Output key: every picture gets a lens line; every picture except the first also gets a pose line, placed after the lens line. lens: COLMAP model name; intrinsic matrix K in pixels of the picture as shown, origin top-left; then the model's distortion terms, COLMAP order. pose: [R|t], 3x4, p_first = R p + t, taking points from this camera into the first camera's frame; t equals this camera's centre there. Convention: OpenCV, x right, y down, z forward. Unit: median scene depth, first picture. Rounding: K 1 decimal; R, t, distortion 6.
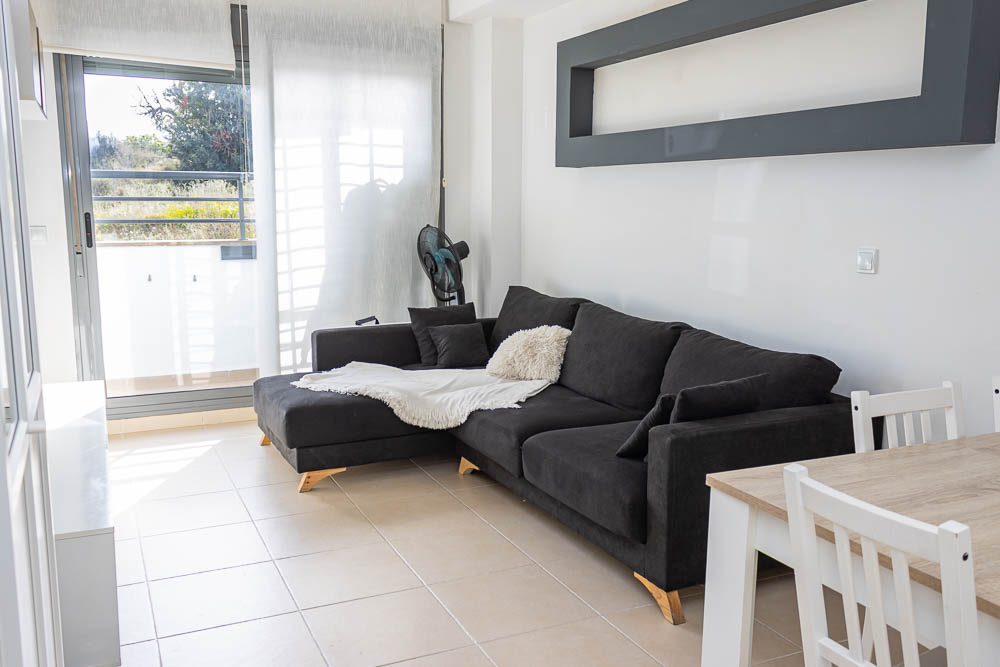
lens RADIAL K [[879.5, 0, 488.6], [0, 879.5, 340.3], [0, 0, 1]] dist [0.036553, -0.011358]
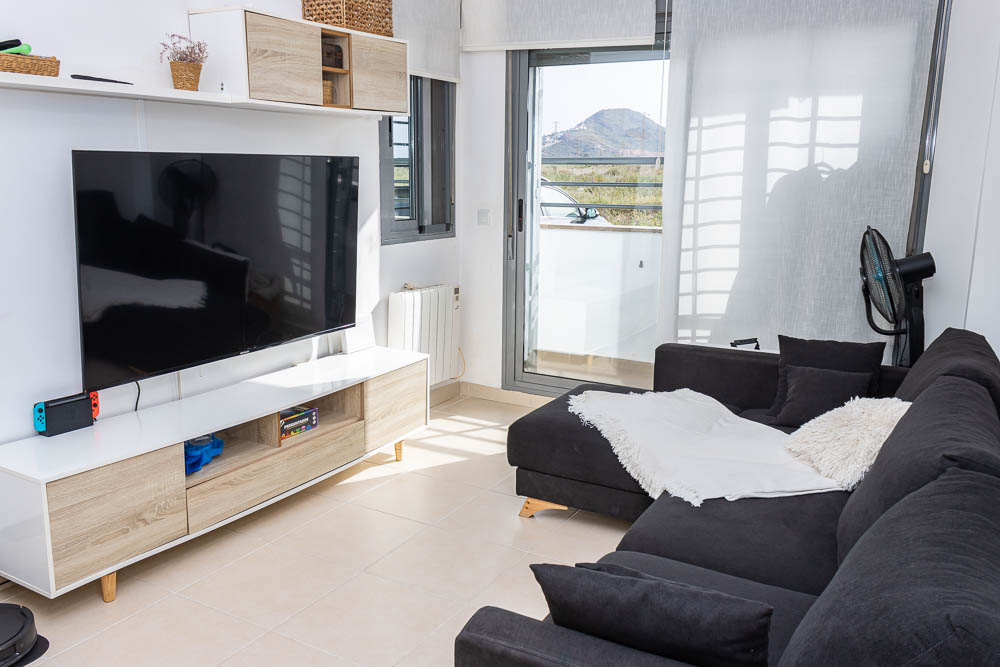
lens RADIAL K [[815.6, 0, 487.1], [0, 815.6, 336.7], [0, 0, 1]] dist [0.055589, -0.060837]
pose [[0.567604, 0.165525, -0.806491, 0.327294], [-0.138400, 0.984824, 0.104721, -0.072763], [0.811586, 0.052178, 0.581899, 0.375626]]
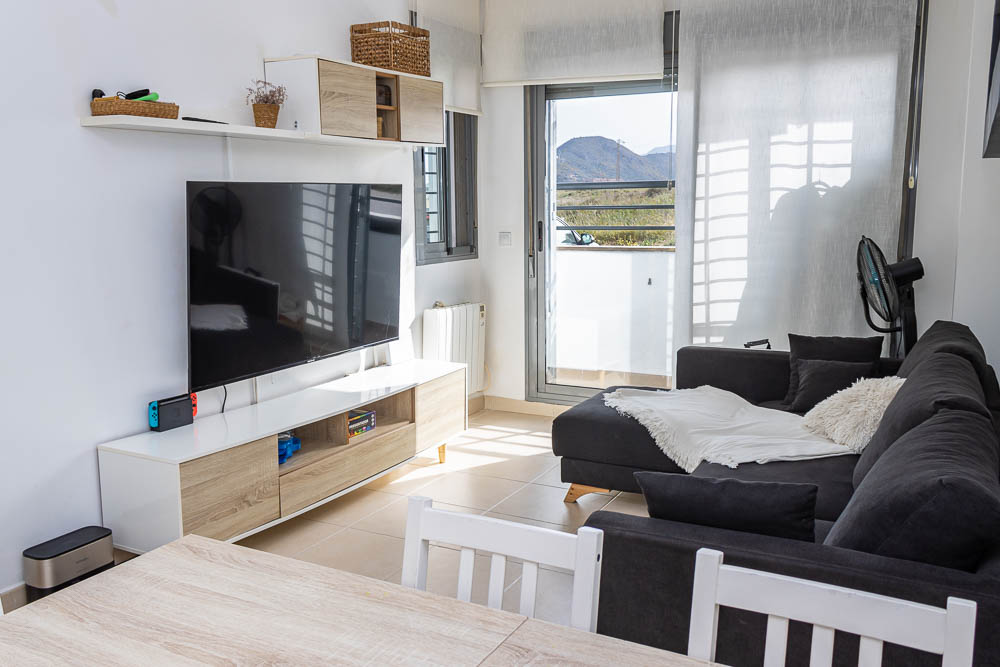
lens RADIAL K [[871.3, 0, 483.8], [0, 871.3, 334.3], [0, 0, 1]] dist [0.066824, -0.075581]
pose [[0.594553, 0.110592, -0.796415, 0.396451], [-0.116010, 0.991931, 0.051136, -0.044524], [0.795644, 0.061990, 0.602585, 0.250824]]
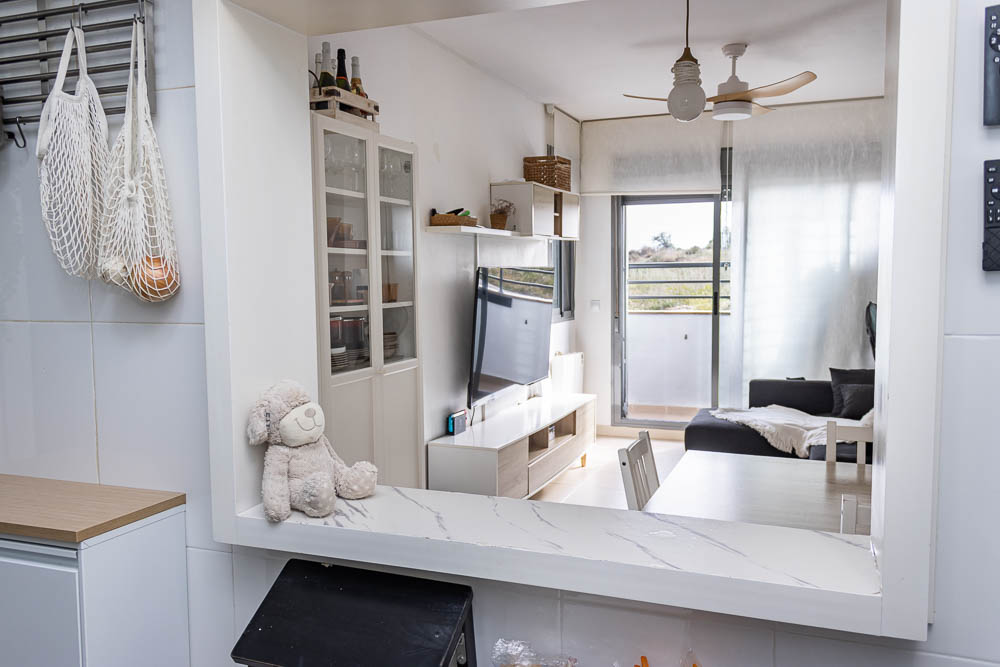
lens RADIAL K [[815.6, 0, 487.1], [0, 815.6, 336.7], [0, 0, 1]] dist [0.055589, -0.060837]
pose [[0.683166, 0.044305, -0.728918, 0.412428], [-0.103350, 0.993977, -0.036446, 0.011265], [0.722913, 0.100232, 0.683631, -0.145725]]
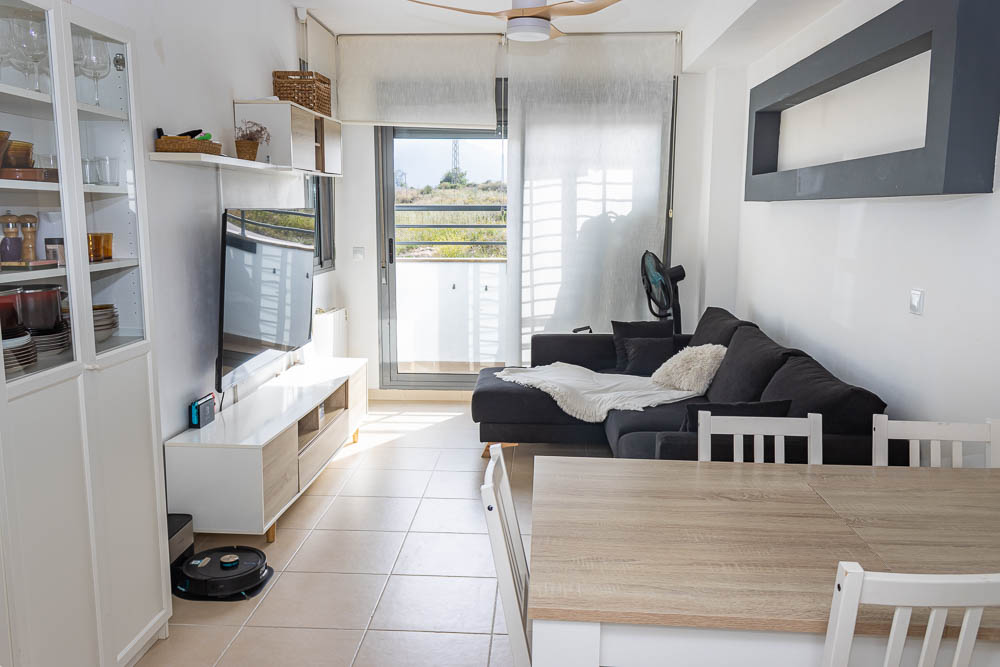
lens RADIAL K [[815.6, 0, 487.1], [0, 815.6, 336.7], [0, 0, 1]] dist [0.055589, -0.060837]
pose [[0.879743, 0.070640, -0.470173, 0.273073], [-0.075372, 0.997117, 0.008780, -0.012353], [0.469437, 0.027713, 0.882531, -0.048973]]
